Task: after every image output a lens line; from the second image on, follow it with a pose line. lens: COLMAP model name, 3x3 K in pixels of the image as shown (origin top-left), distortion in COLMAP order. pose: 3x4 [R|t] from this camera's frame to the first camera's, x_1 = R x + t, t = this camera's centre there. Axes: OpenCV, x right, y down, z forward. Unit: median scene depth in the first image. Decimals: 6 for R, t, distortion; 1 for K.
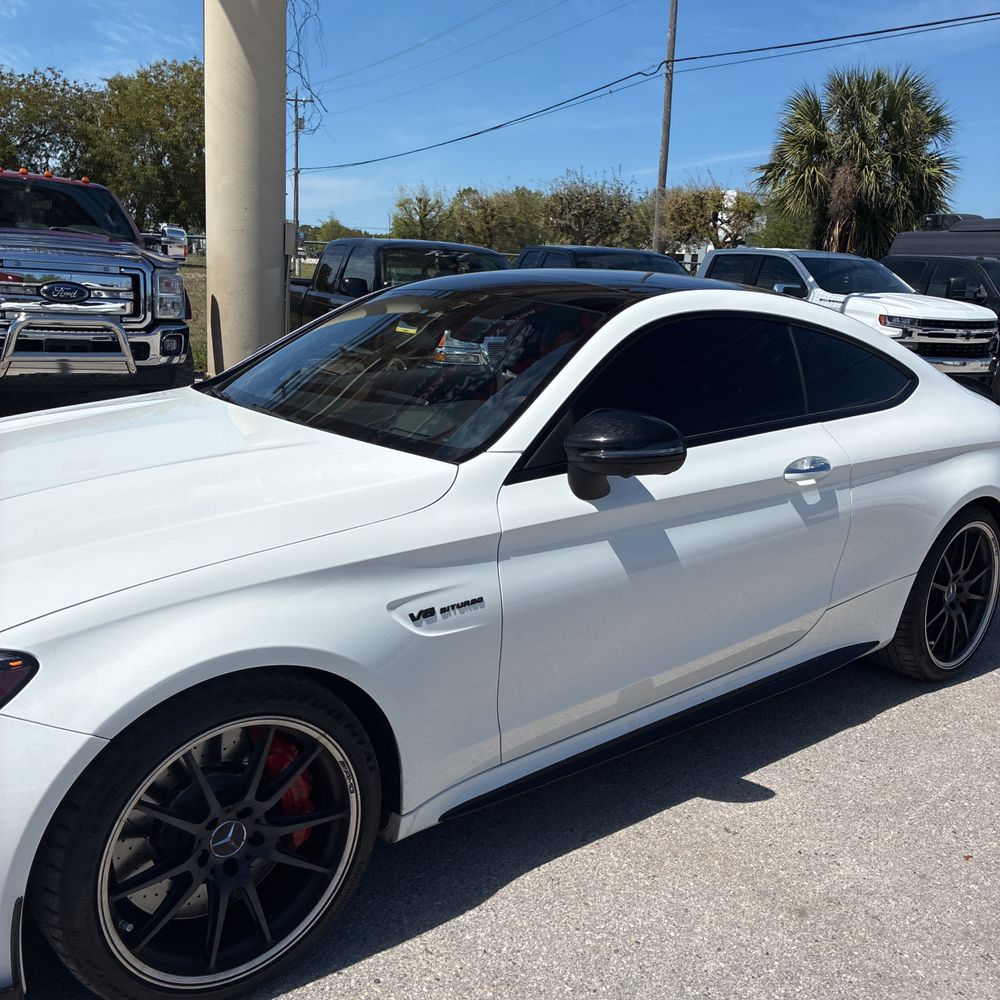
lens RADIAL K [[1027.4, 0, 500.0], [0, 1027.4, 500.0], [0, 0, 1]] dist [0.029769, -0.012396]
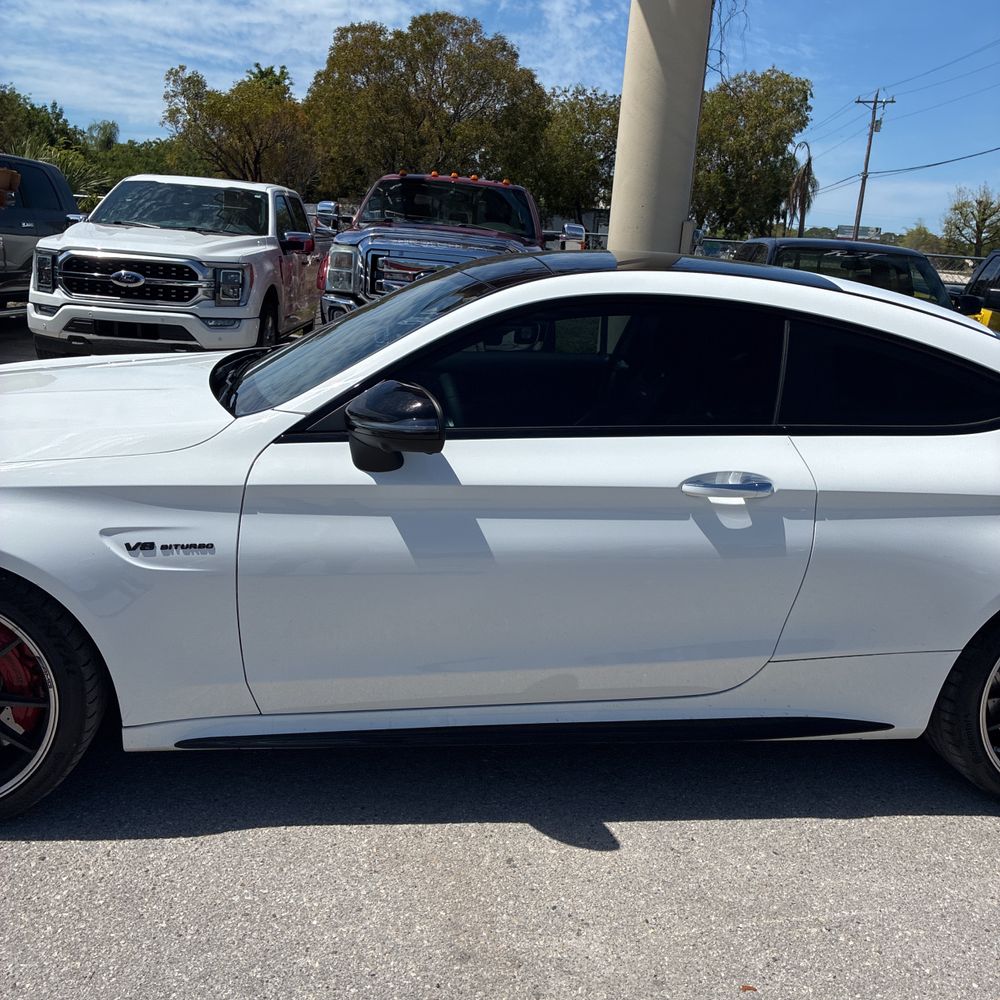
lens RADIAL K [[1031.4, 0, 475.0], [0, 1031.4, 486.7], [0, 0, 1]] dist [0.003404, 0.019692]
pose [[0.849330, 0.132463, -0.510972, 0.539946], [-0.142274, 0.989624, 0.020061, -0.015875], [0.508328, 0.055660, 0.859363, 0.168765]]
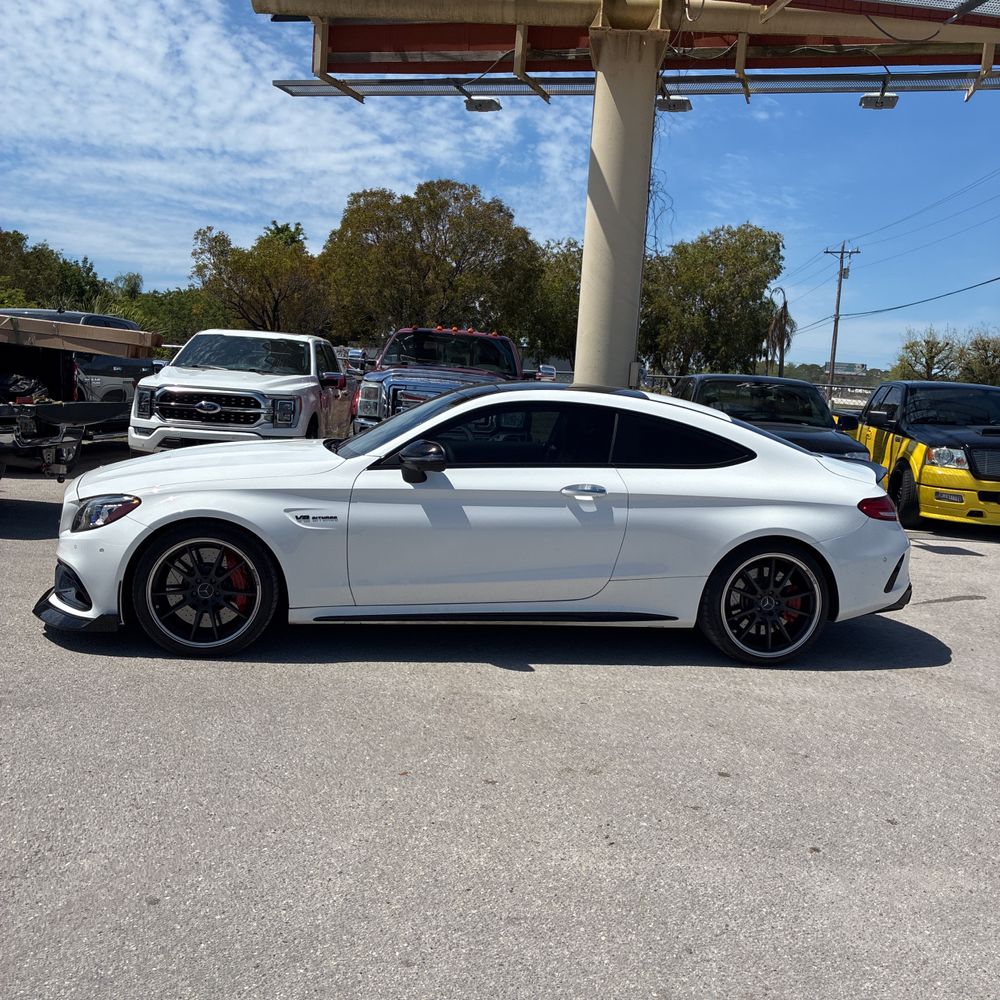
lens RADIAL K [[1025.1, 0, 499.9], [0, 1025.1, 472.8], [0, 0, 1]] dist [0.104111, -0.404931]
pose [[0.860284, 0.049517, -0.507404, 1.024054], [-0.129924, 0.983704, -0.124283, 0.169199], [0.492981, 0.172843, 0.852699, -0.529827]]
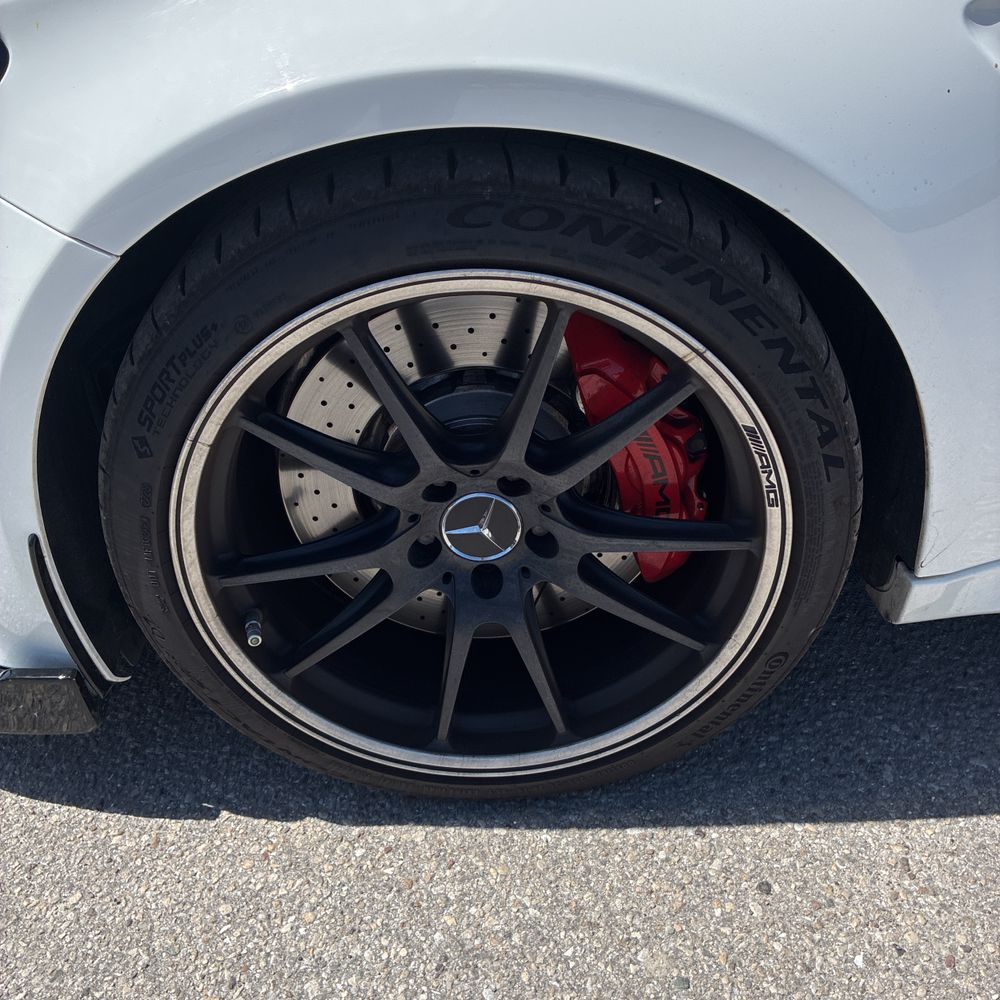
lens RADIAL K [[1029.5, 0, 471.8], [0, 1029.5, 499.7], [0, 0, 1]] dist [0.011165, 0.003104]
pose [[0.764079, 0.274997, -0.583576, 0.002854], [-0.037277, 0.921905, 0.385619, 0.086188], [0.644045, -0.272889, 0.714659, 0.423482]]
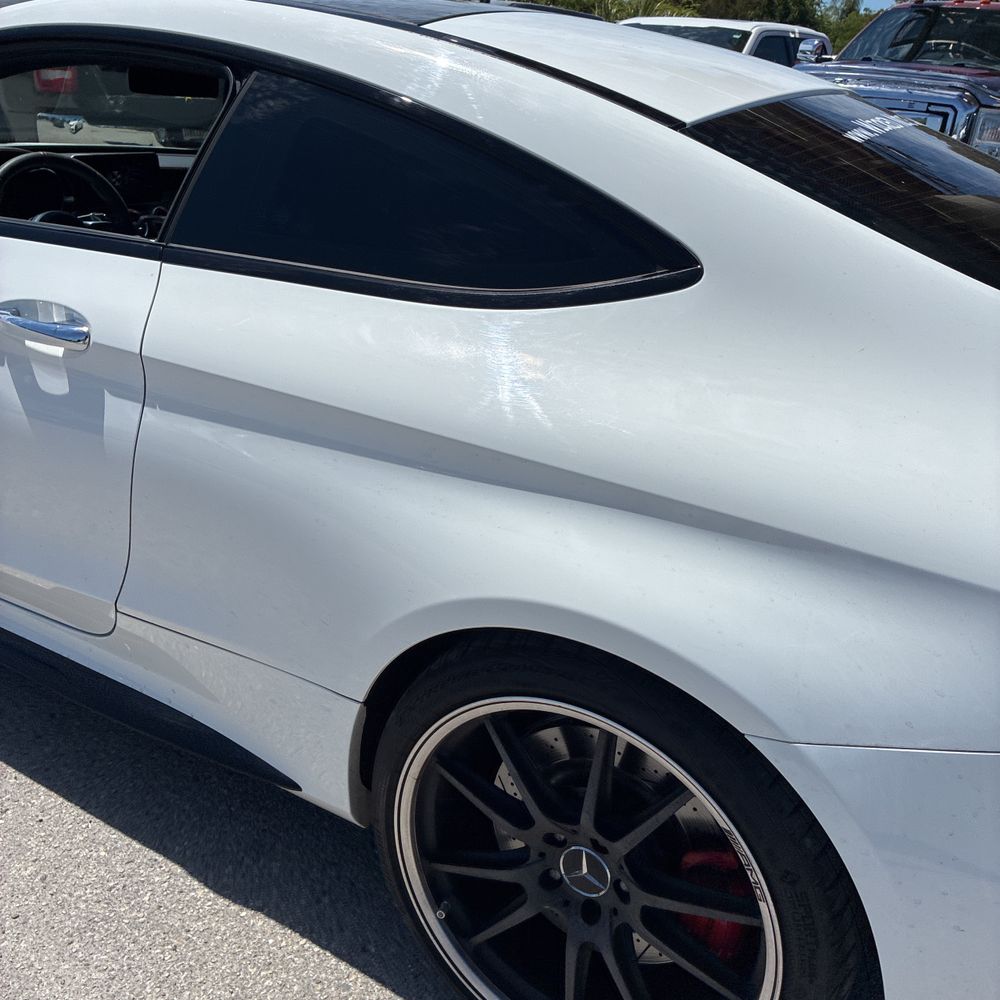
lens RADIAL K [[1011.3, 0, 440.8], [0, 1011.3, 475.6], [0, 0, 1]] dist [0.003657, -0.003026]
pose [[0.314086, 0.335608, -0.888097, 0.841789], [-0.261628, 0.929812, 0.258845, -0.144187], [0.912634, 0.151051, 0.379845, 0.978806]]
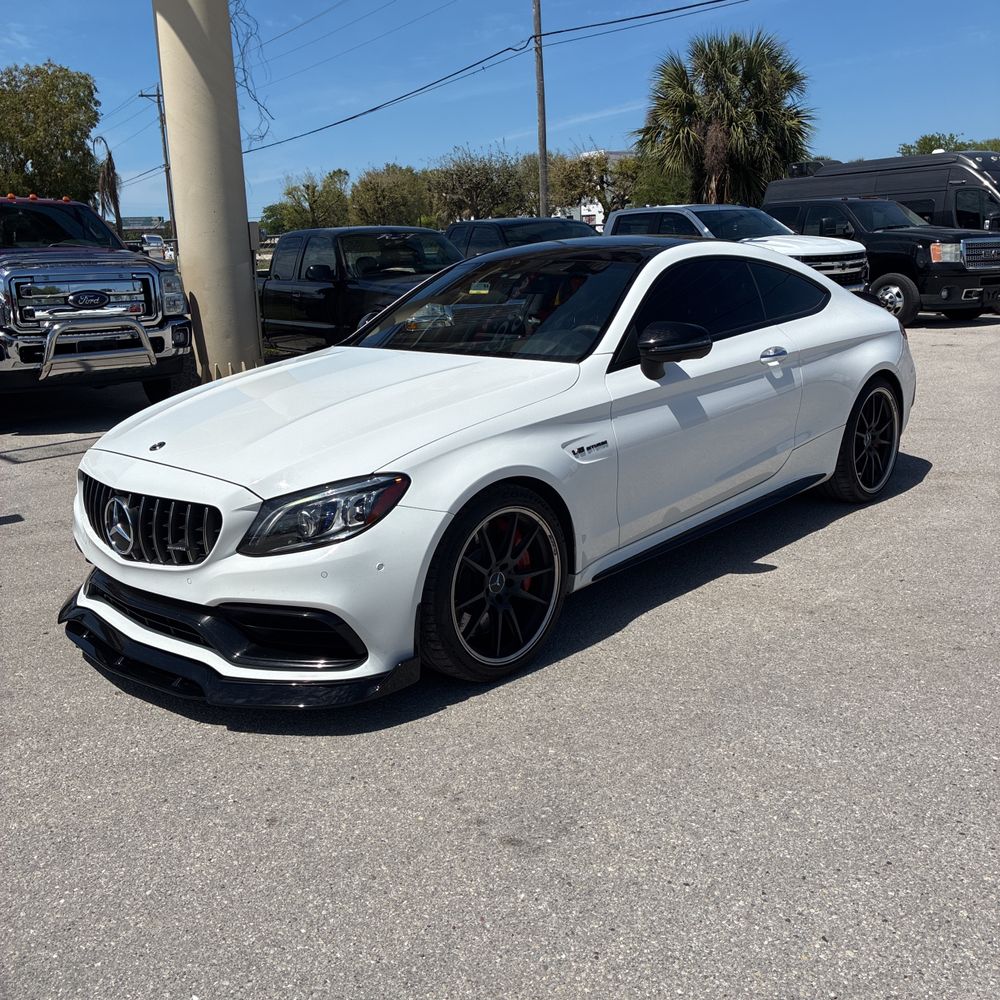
lens RADIAL K [[1029.5, 0, 499.0], [0, 1029.5, 482.5], [0, 0, 1]] dist [0.025957, -0.002887]
pose [[0.989068, -0.112641, 0.095165, -0.259059], [0.111853, 0.993632, 0.013584, 0.088367], [-0.096089, -0.002791, 0.995369, -0.458952]]
